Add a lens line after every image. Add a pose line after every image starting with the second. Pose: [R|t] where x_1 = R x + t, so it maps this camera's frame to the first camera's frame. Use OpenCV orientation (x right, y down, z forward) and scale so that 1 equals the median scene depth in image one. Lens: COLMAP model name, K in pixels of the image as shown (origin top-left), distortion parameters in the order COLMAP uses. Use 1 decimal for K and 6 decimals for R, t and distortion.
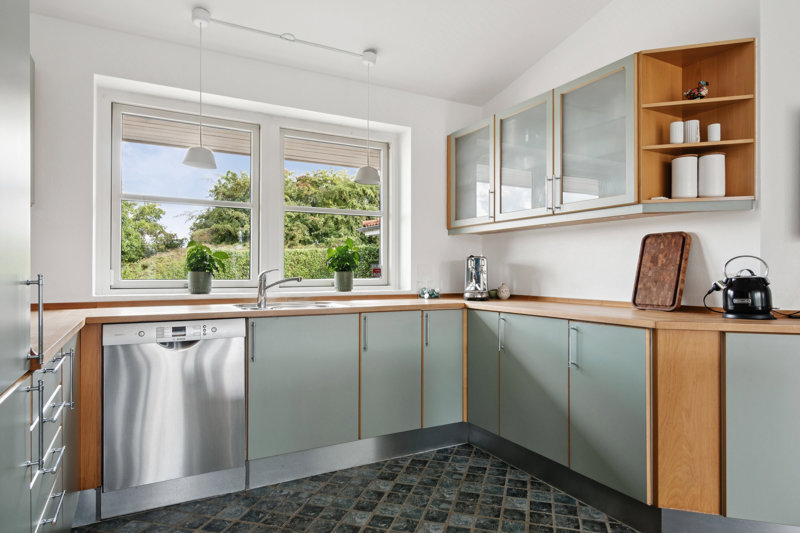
lens RADIAL K [[472.0, 0, 398.1], [0, 472.0, 266.4], [0, 0, 1]] dist [0.001799, 0.000084]
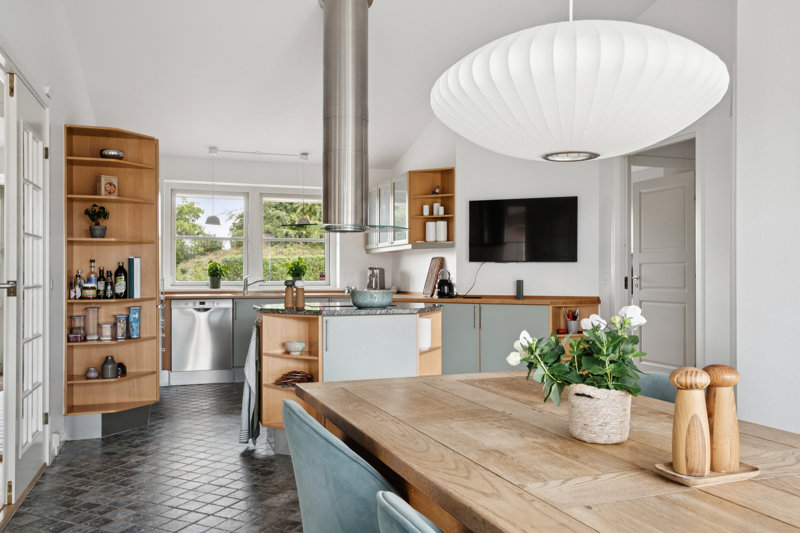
lens RADIAL K [[654.3, 0, 401.3], [0, 654.3, 268.7], [0, 0, 1]] dist [0.010735, 0.001609]
pose [[0.985757, -0.001389, -0.168171, 0.765816], [0.001268, 0.999999, -0.000824, -0.018519], [0.168172, 0.000599, 0.985757, -1.473649]]
